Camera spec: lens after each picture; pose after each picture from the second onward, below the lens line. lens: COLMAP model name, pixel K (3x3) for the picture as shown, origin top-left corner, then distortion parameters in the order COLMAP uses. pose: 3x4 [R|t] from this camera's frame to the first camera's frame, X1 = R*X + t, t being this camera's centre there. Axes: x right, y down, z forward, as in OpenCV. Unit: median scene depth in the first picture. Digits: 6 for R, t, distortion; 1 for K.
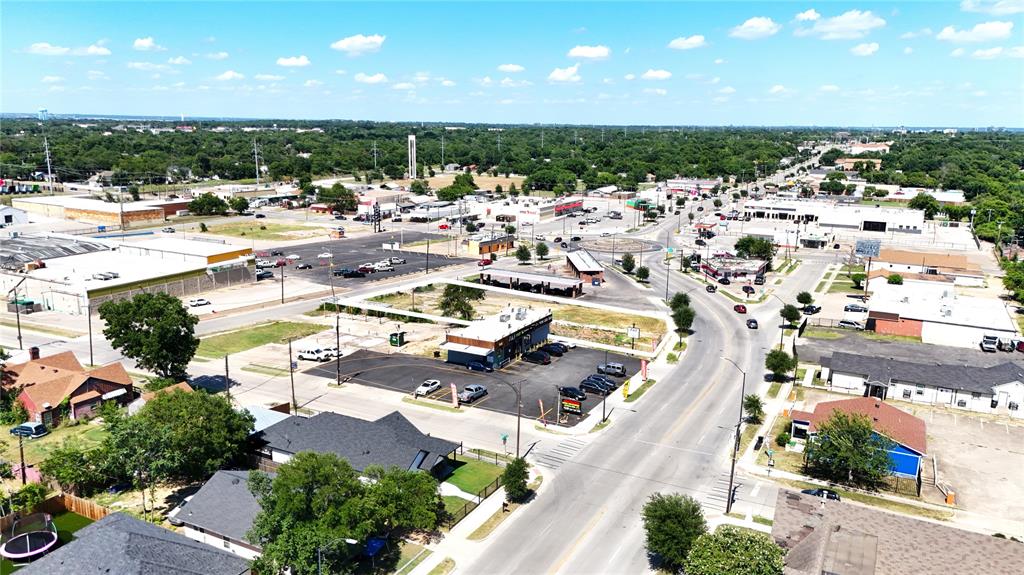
lens RADIAL K [[755.1, 0, 511.5], [0, 755.1, 292.1], [0, 0, 1]] dist [0.070347, -0.064538]
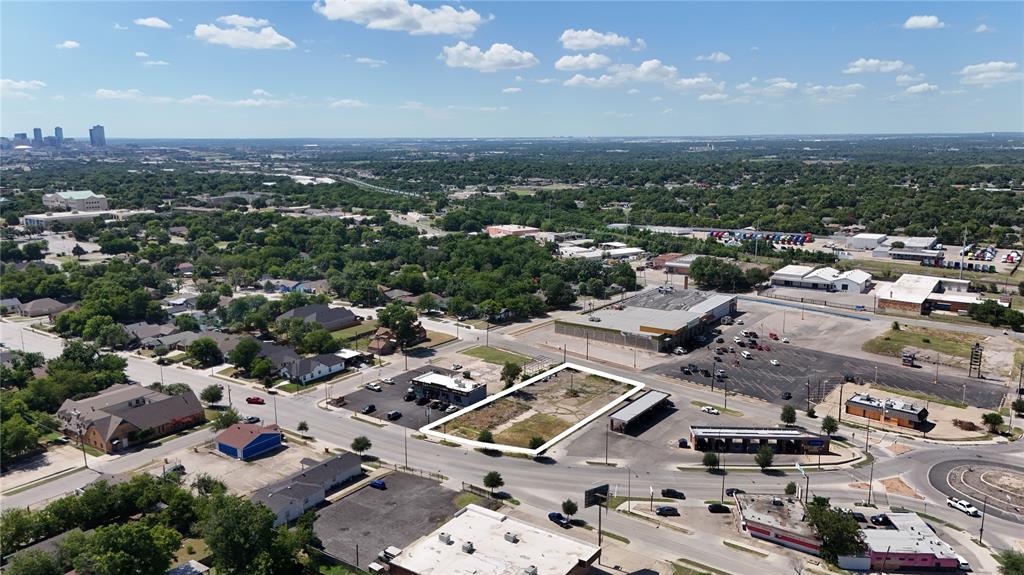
lens RADIAL K [[755.1, 0, 511.5], [0, 755.1, 292.1], [0, 0, 1]] dist [0.070347, -0.064538]
pose [[-0.120673, 0.188688, -0.974595, 1.422527], [-0.213772, 0.953795, 0.211130, -0.484860], [0.969402, 0.233819, -0.074761, 1.069926]]
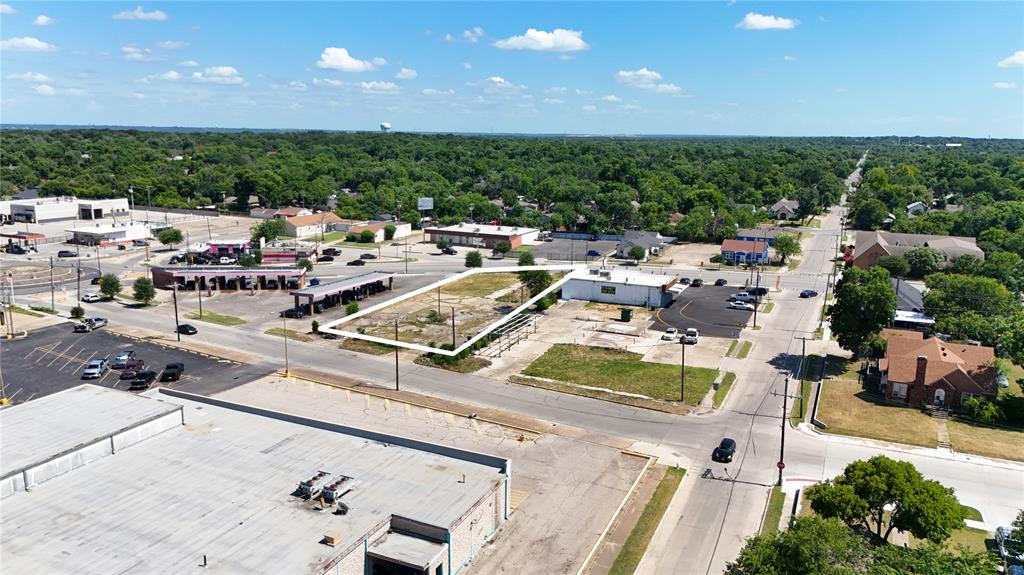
lens RADIAL K [[755.1, 0, 511.5], [0, 755.1, 292.1], [0, 0, 1]] dist [0.070347, -0.064538]
pose [[-0.045993, -0.222358, 0.973880, -1.018714], [0.206700, 0.951694, 0.227054, -0.209019], [-0.977323, 0.211744, 0.002190, 1.024602]]
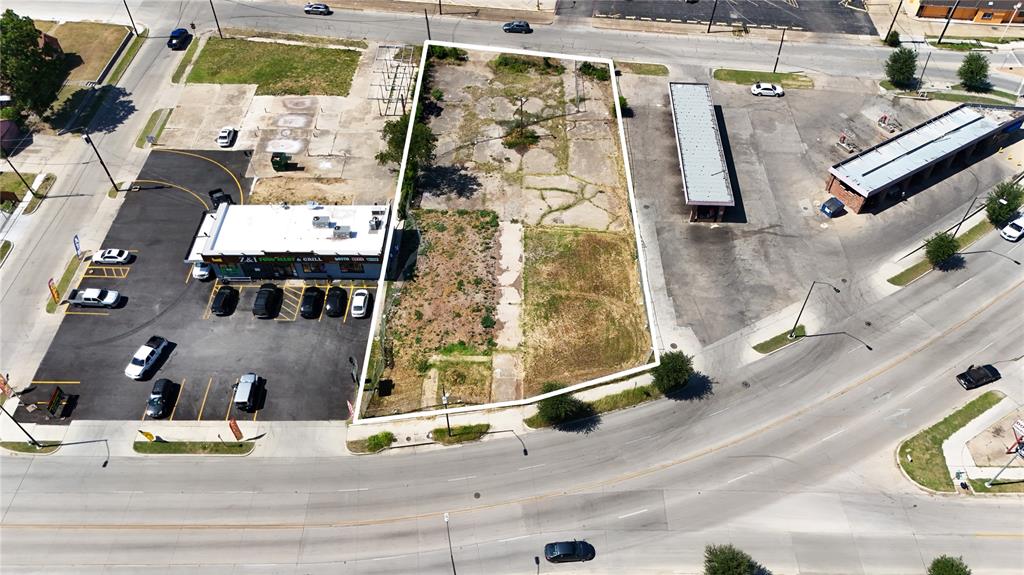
lens RADIAL K [[755.1, 0, 511.5], [0, 755.1, 292.1], [0, 0, 1]] dist [0.070347, -0.064538]
pose [[0.456438, 0.659025, -0.597788, 0.481112], [-0.172977, 0.724763, 0.666931, -0.377370], [0.872779, -0.201009, 0.444805, 0.738865]]
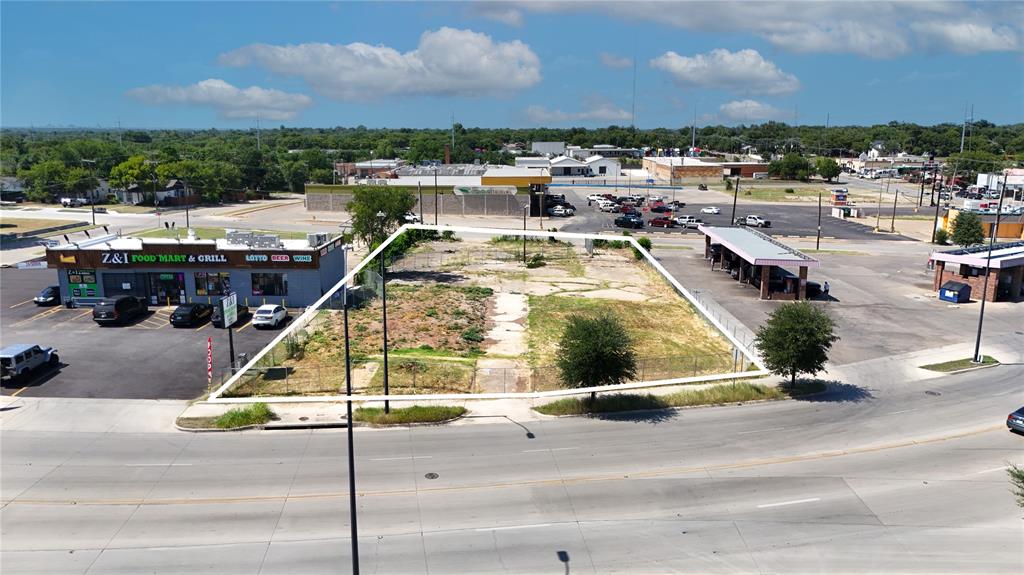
lens RADIAL K [[755.1, 0, 511.5], [0, 755.1, 292.1], [0, 0, 1]] dist [0.070347, -0.064538]
pose [[0.453279, 0.173789, -0.874263, 0.457751], [-0.190516, 0.977034, 0.095442, -0.011594], [0.870771, 0.123299, 0.475979, 0.823855]]
